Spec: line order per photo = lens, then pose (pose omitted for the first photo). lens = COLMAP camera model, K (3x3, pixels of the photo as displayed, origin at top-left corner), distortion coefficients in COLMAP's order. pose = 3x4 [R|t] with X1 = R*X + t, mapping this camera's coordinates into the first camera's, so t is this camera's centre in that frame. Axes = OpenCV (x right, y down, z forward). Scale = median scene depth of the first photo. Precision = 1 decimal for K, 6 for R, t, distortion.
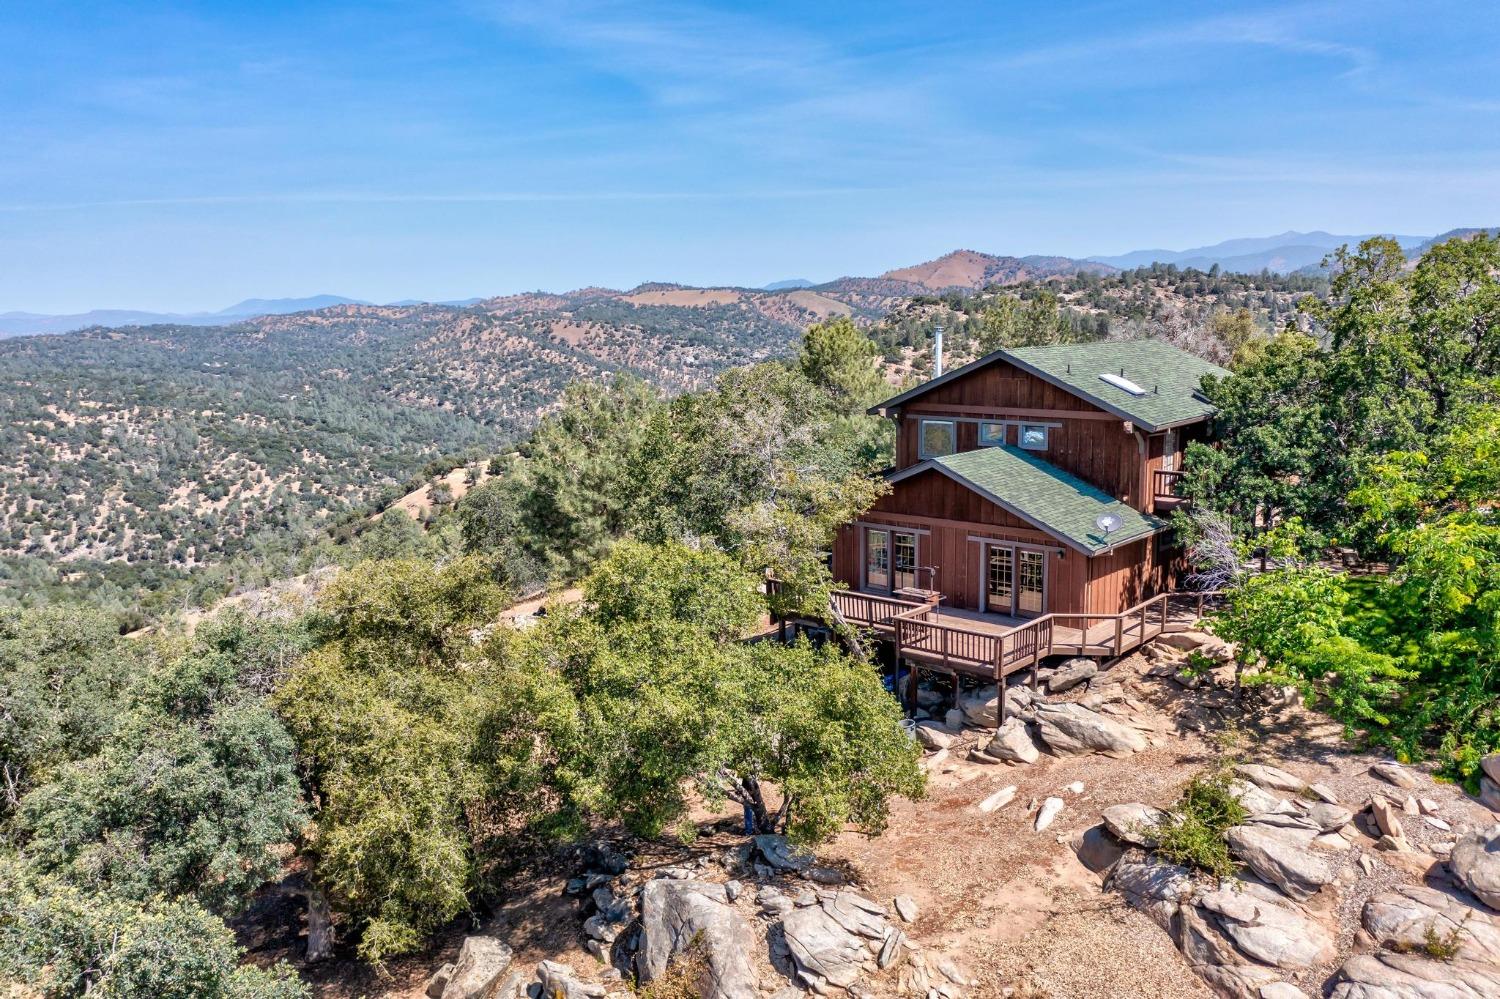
lens RADIAL K [[1207.8, 0, 750.0], [0, 1207.8, 499.5], [0, 0, 1]] dist [-0.003351, 0.013588]
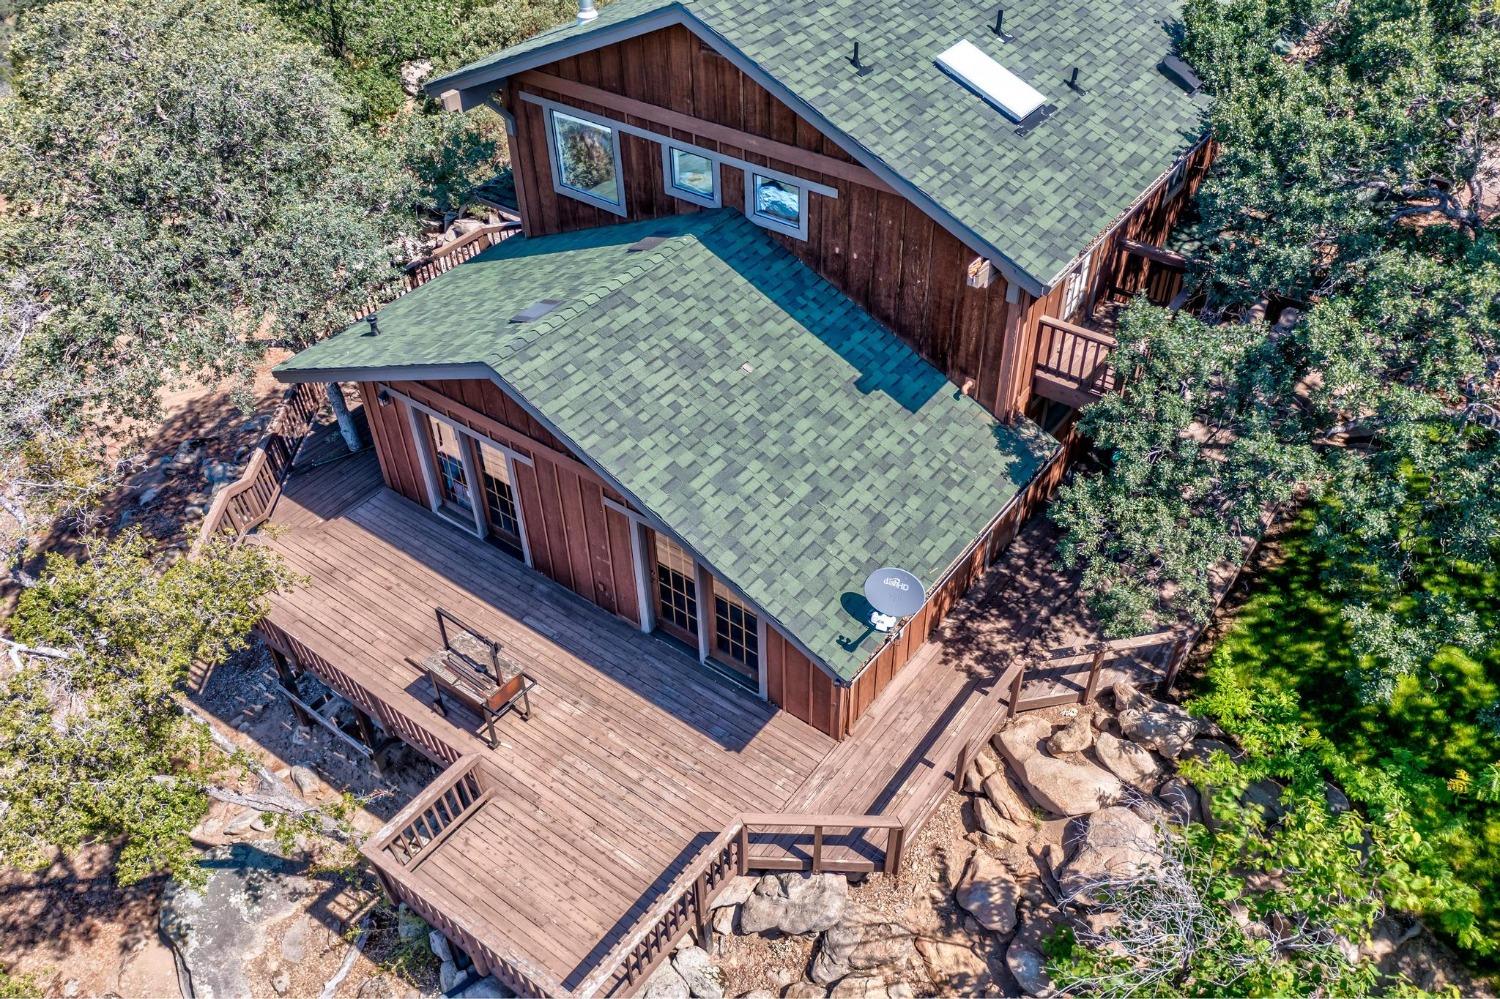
lens RADIAL K [[1207.8, 0, 750.0], [0, 1207.8, 499.5], [0, 0, 1]] dist [-0.003351, 0.013588]
pose [[0.997444, -0.031575, 0.064104, 0.198929], [-0.003583, 0.873851, 0.486180, -0.170791], [-0.071369, -0.485167, 0.871504, 0.592277]]
